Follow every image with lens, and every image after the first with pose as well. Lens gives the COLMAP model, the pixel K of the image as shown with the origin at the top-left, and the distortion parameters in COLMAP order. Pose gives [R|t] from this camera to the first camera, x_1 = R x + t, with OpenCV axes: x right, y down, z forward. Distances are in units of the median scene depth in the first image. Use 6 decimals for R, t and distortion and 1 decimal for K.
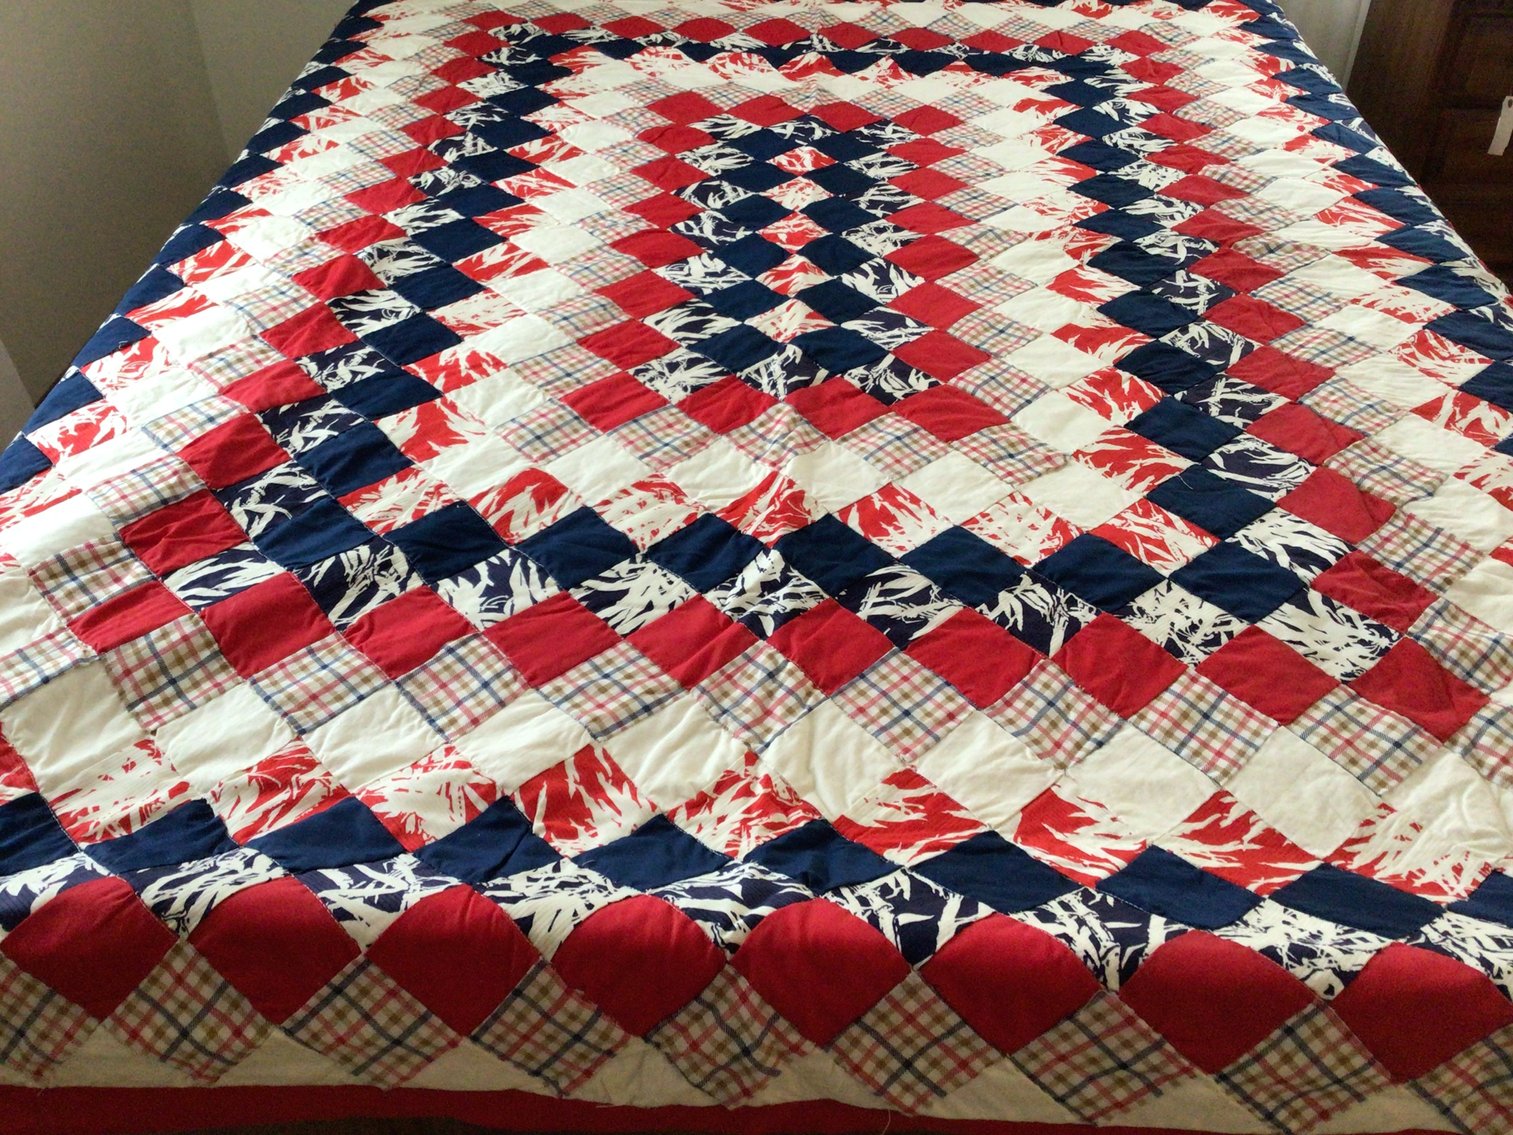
lens RADIAL K [[1299.6, 0, 756.5], [0, 1299.6, 567.5], [0, 0, 1]] dist [0.117326, -0.240125]
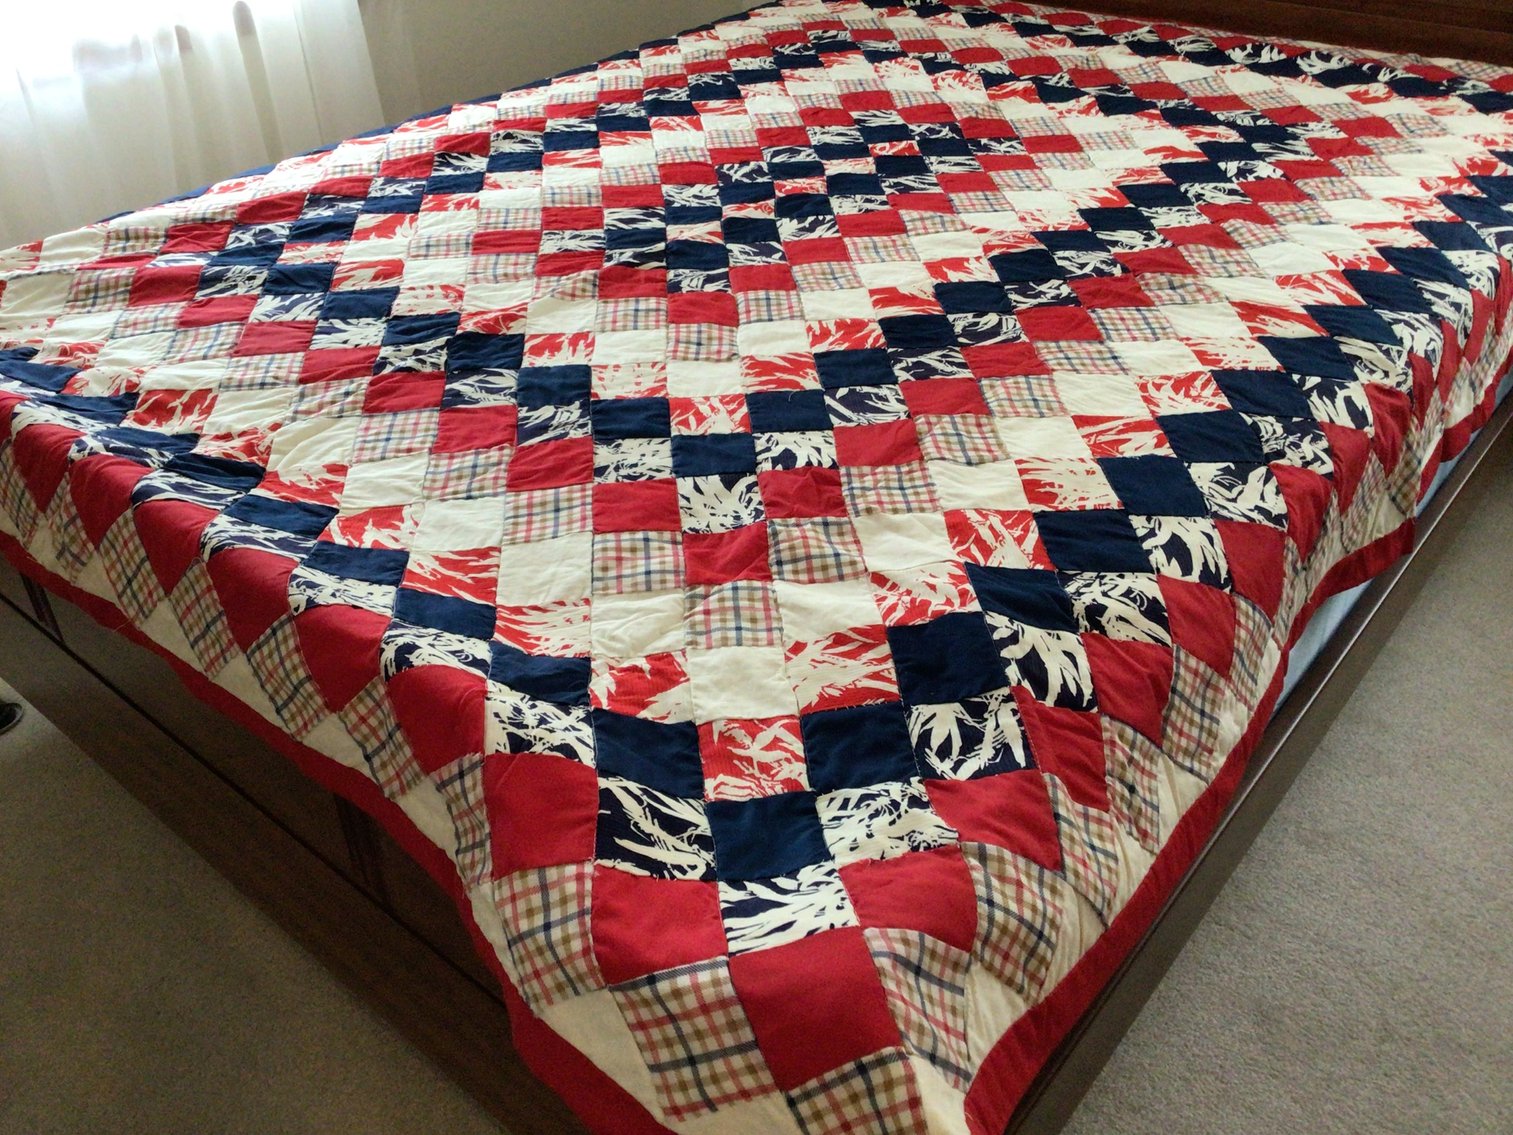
lens RADIAL K [[1299.6, 0, 756.5], [0, 1299.6, 567.5], [0, 0, 1]] dist [0.117326, -0.240125]
pose [[0.811005, 0.324716, -0.486652, 0.830083], [-0.359119, 0.932982, 0.024055, 0.051683], [0.461849, 0.155257, 0.873265, 0.037209]]
